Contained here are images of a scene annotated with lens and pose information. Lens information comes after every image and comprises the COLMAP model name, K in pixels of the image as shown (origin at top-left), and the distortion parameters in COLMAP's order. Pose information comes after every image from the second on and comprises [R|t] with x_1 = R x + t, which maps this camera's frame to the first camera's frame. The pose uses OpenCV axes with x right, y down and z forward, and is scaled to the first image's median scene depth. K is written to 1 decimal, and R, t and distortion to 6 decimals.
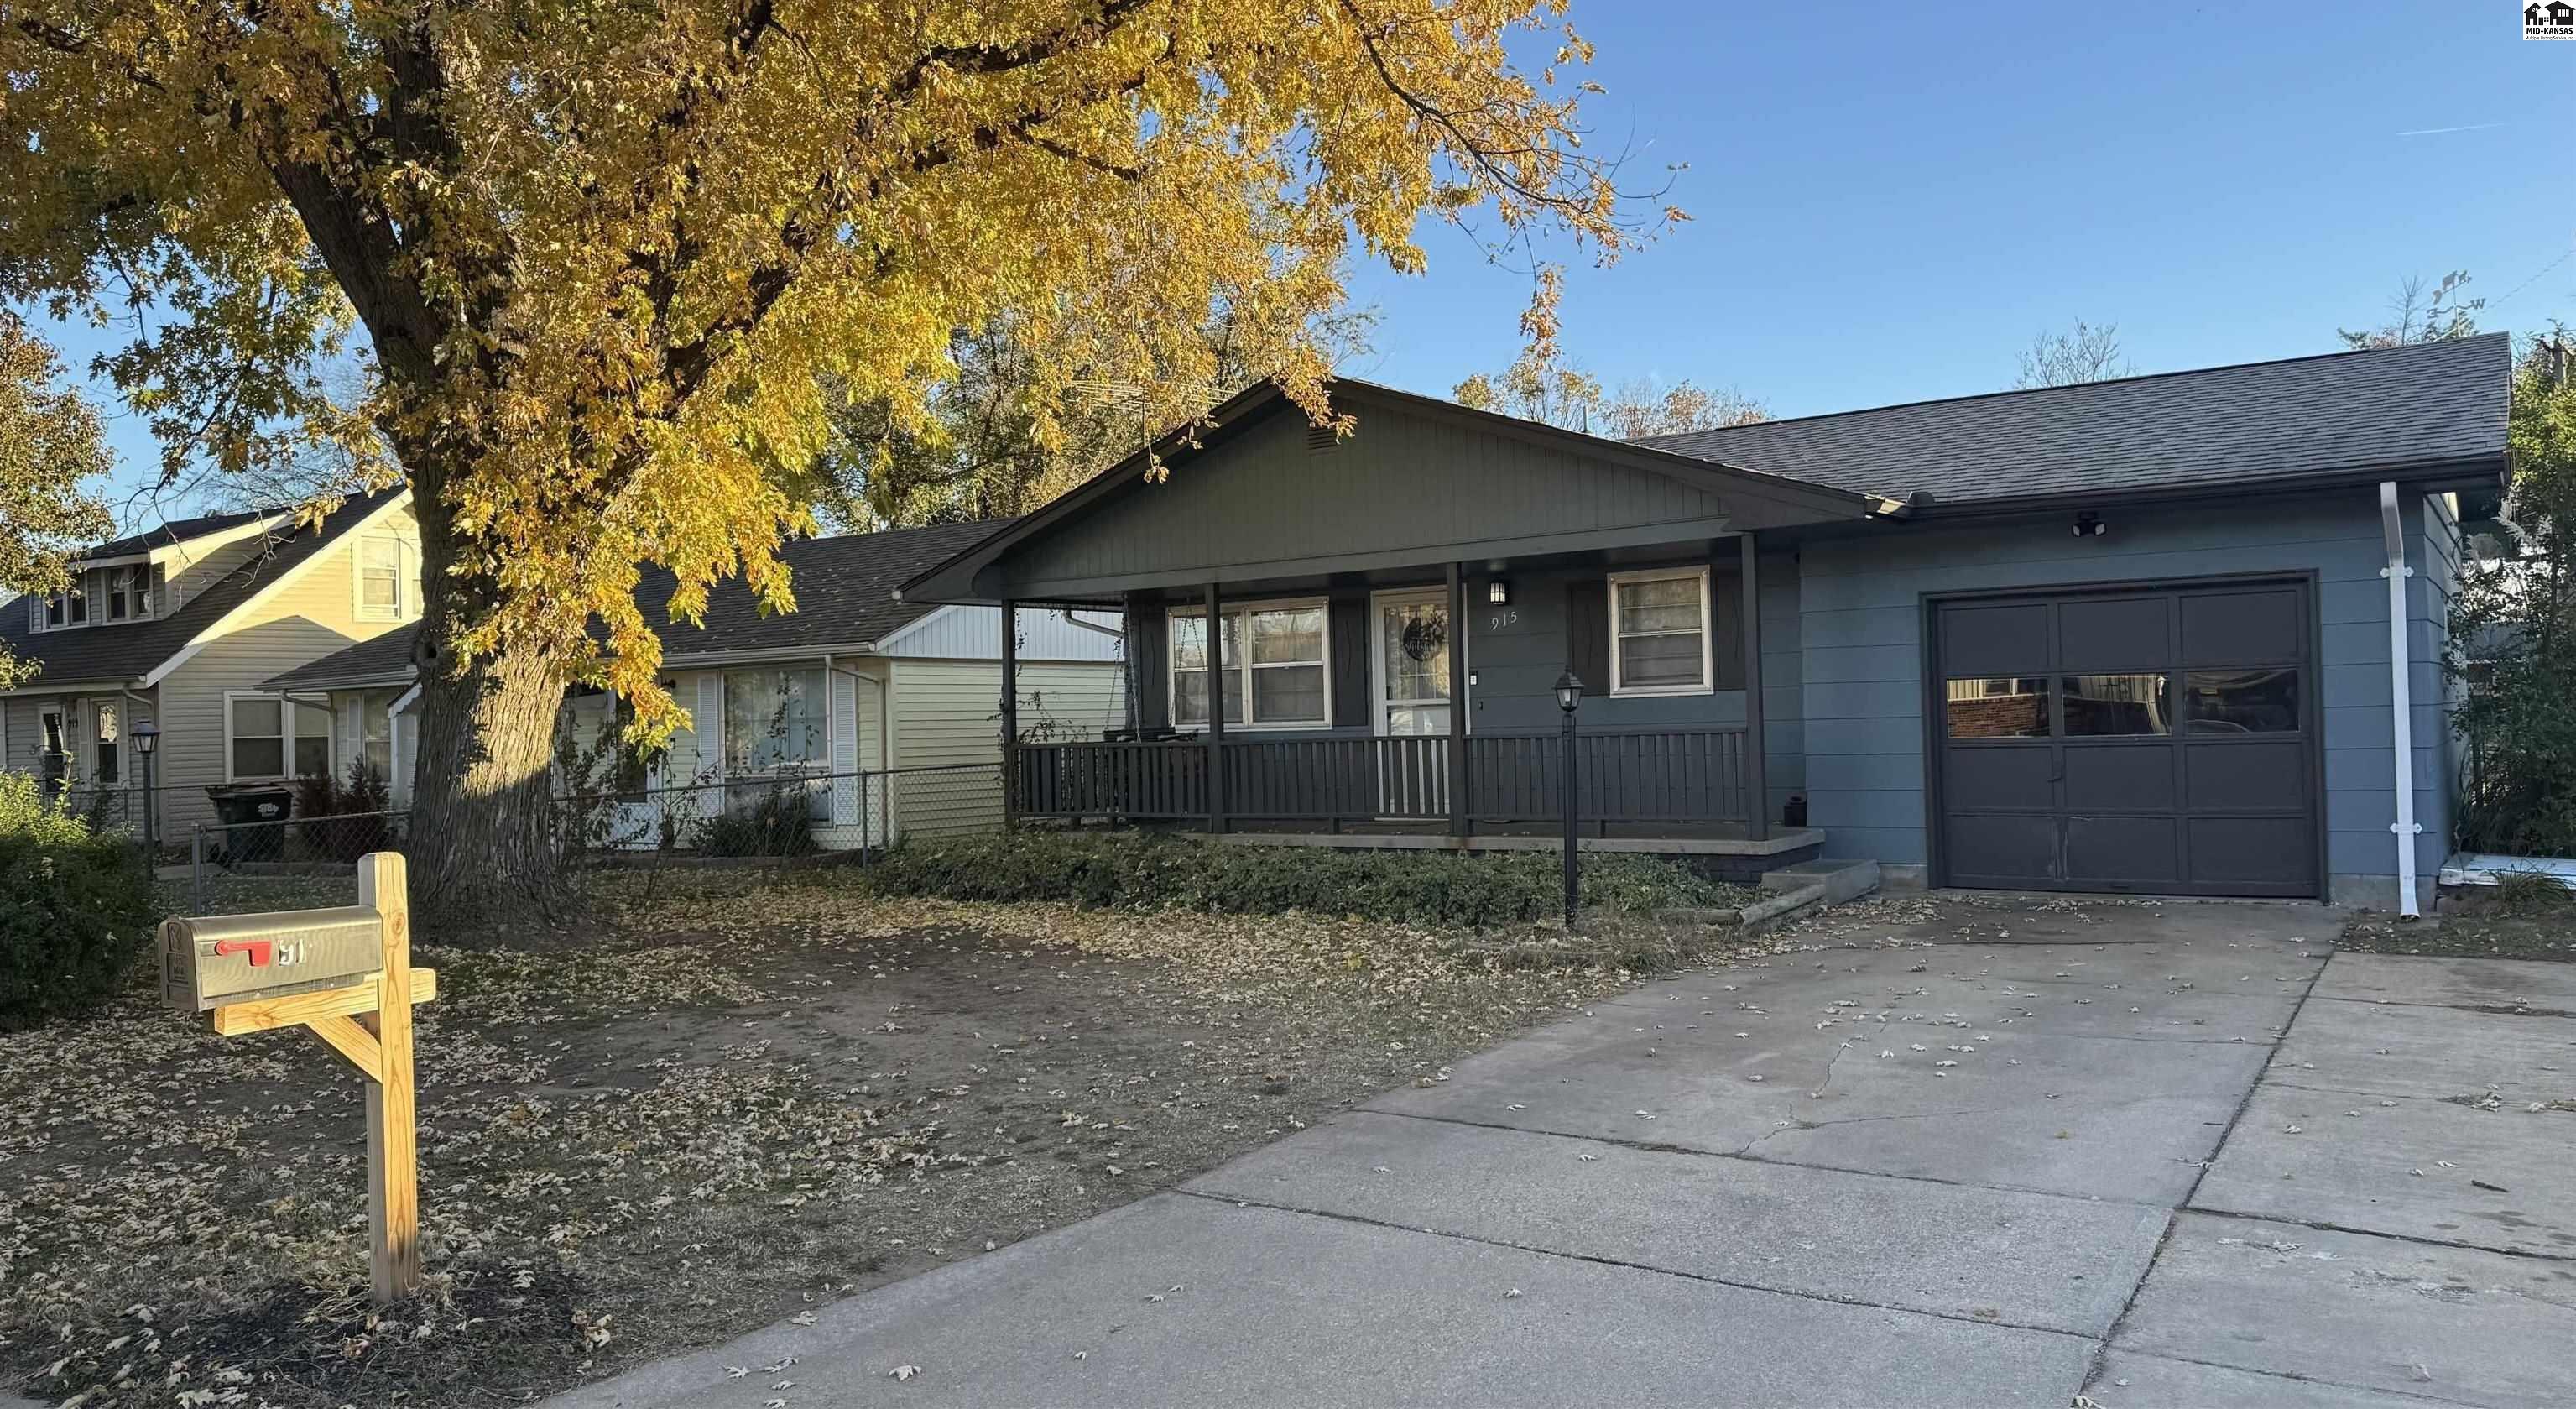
lens RADIAL K [[2016.9, 0, 1285.9], [0, 2016.9, 757.7], [0, 0, 1]] dist [0.122117, -0.001592]
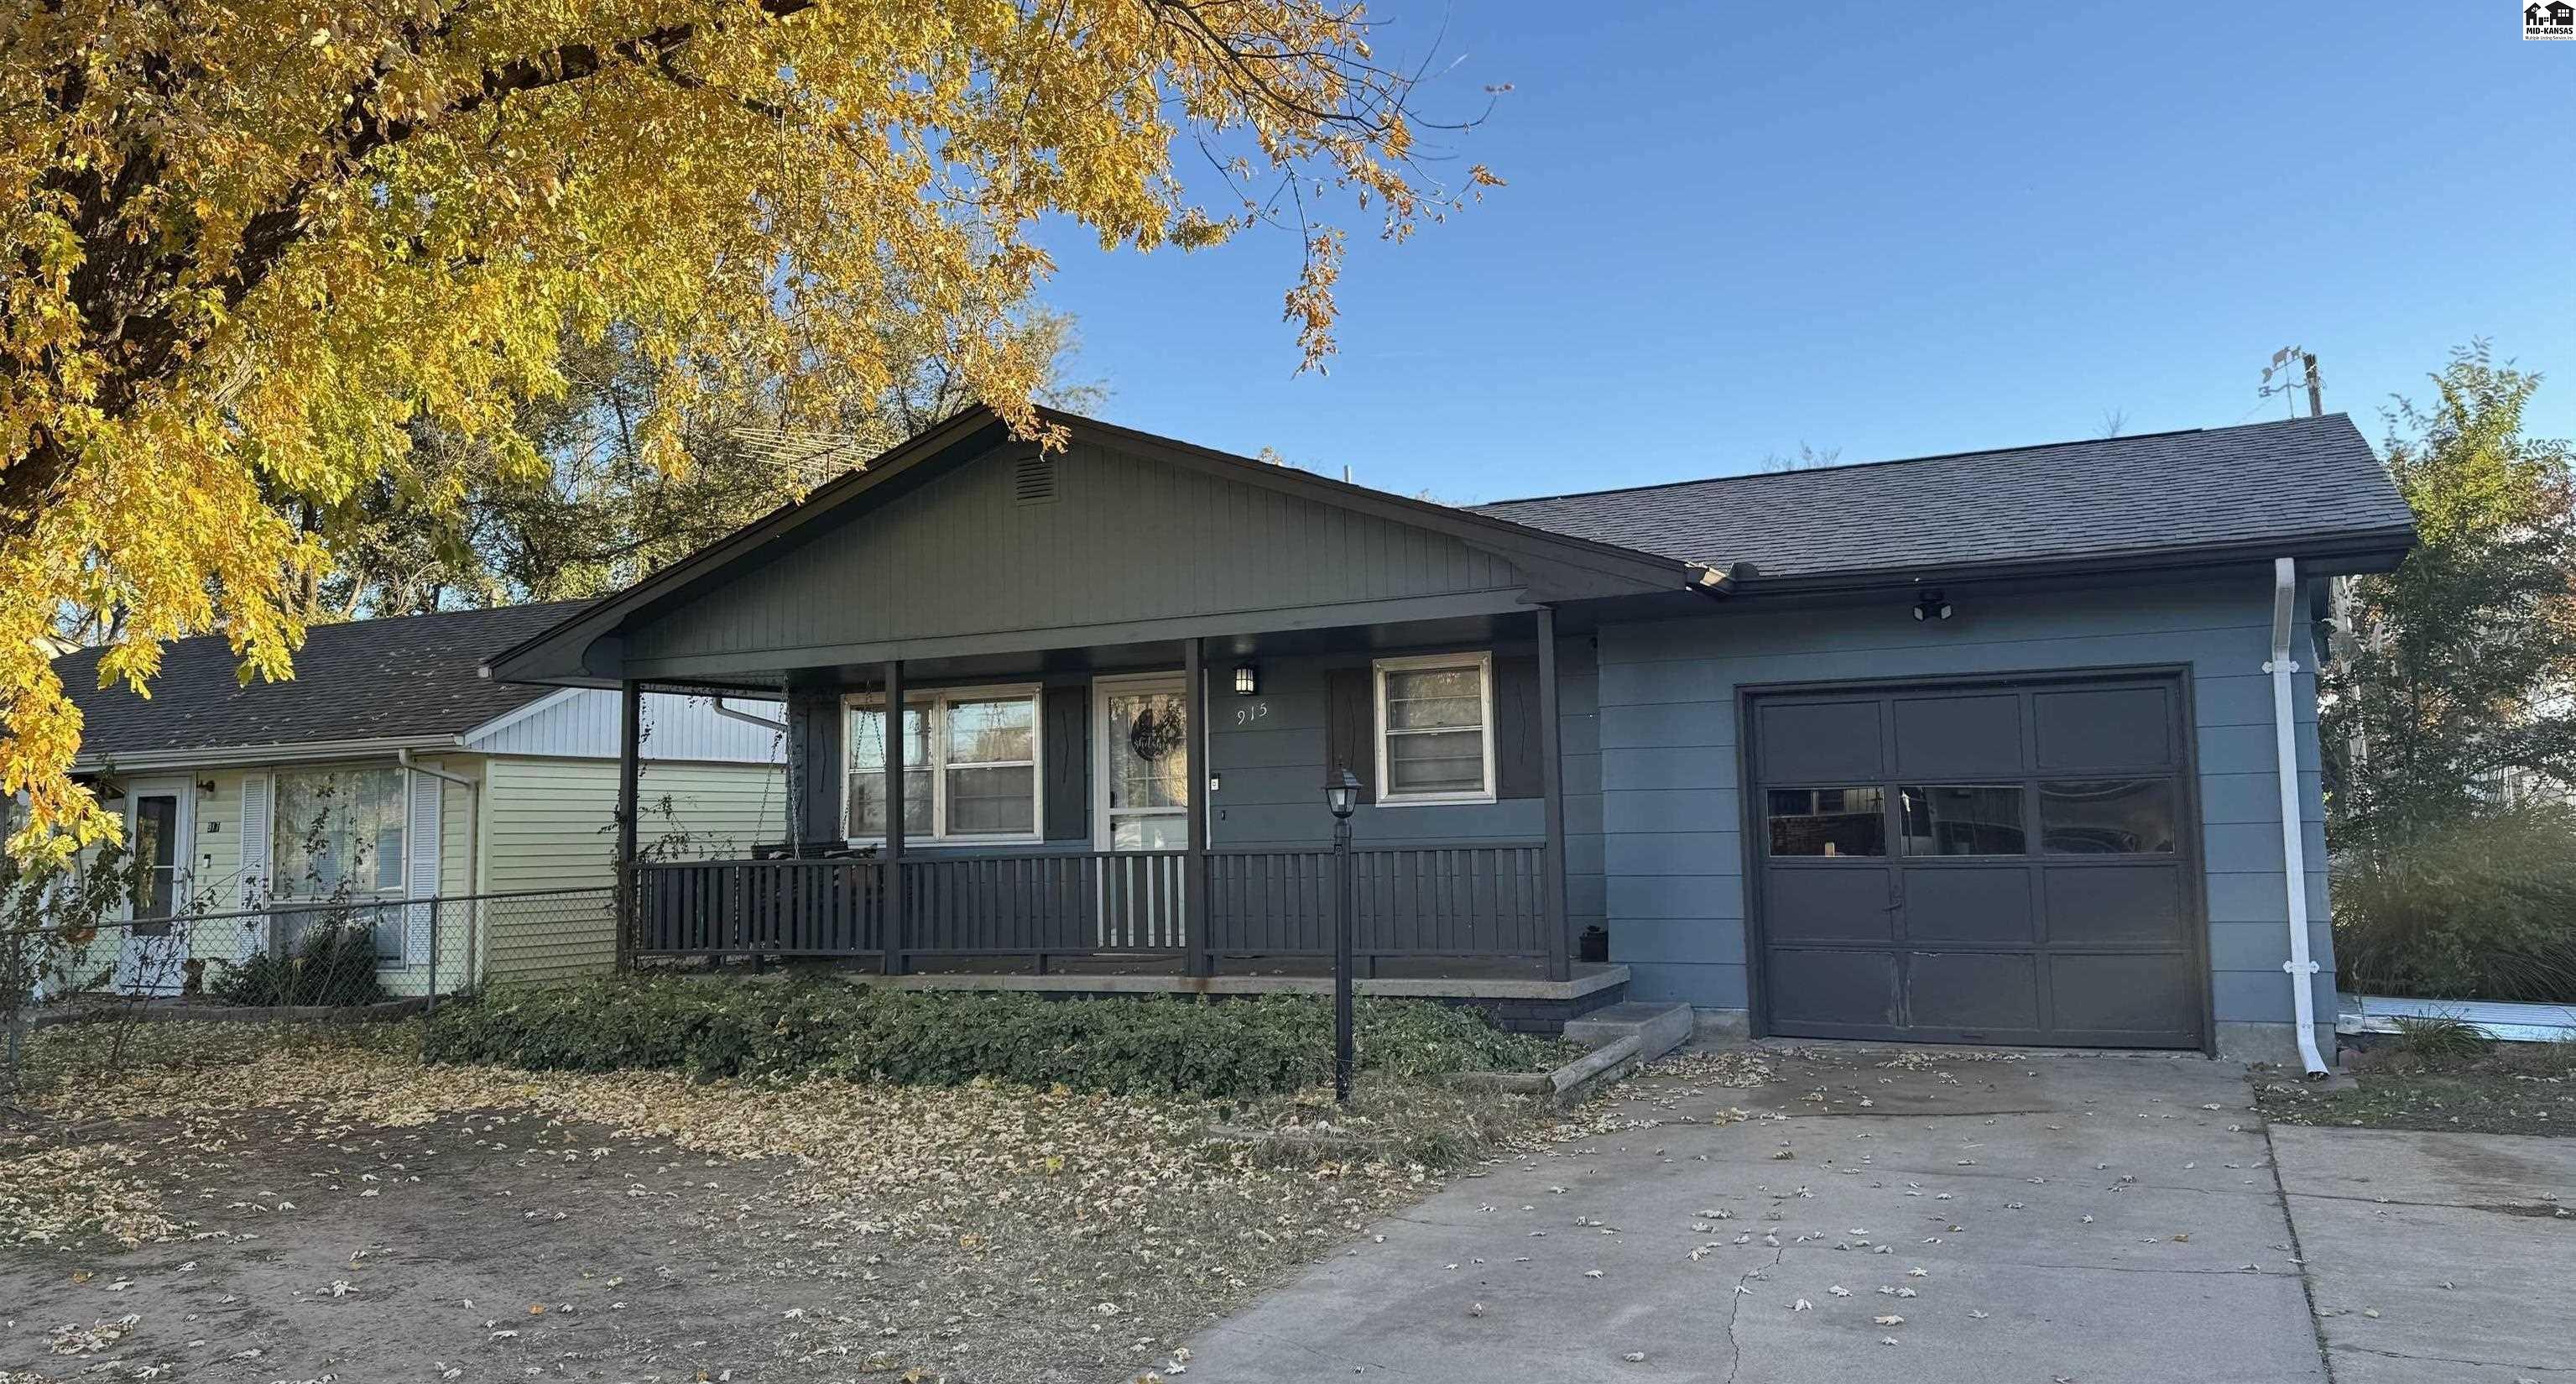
lens RADIAL K [[2250.1, 0, 1345.4], [0, 2250.1, 634.7], [0, 0, 1]] dist [0.158556, -0.400556]
pose [[0.988388, 0.018313, 0.150846, 0.007225], [-0.002022, 0.994209, -0.107448, -0.000033], [-0.151940, 0.105895, 0.982701, 0.108403]]
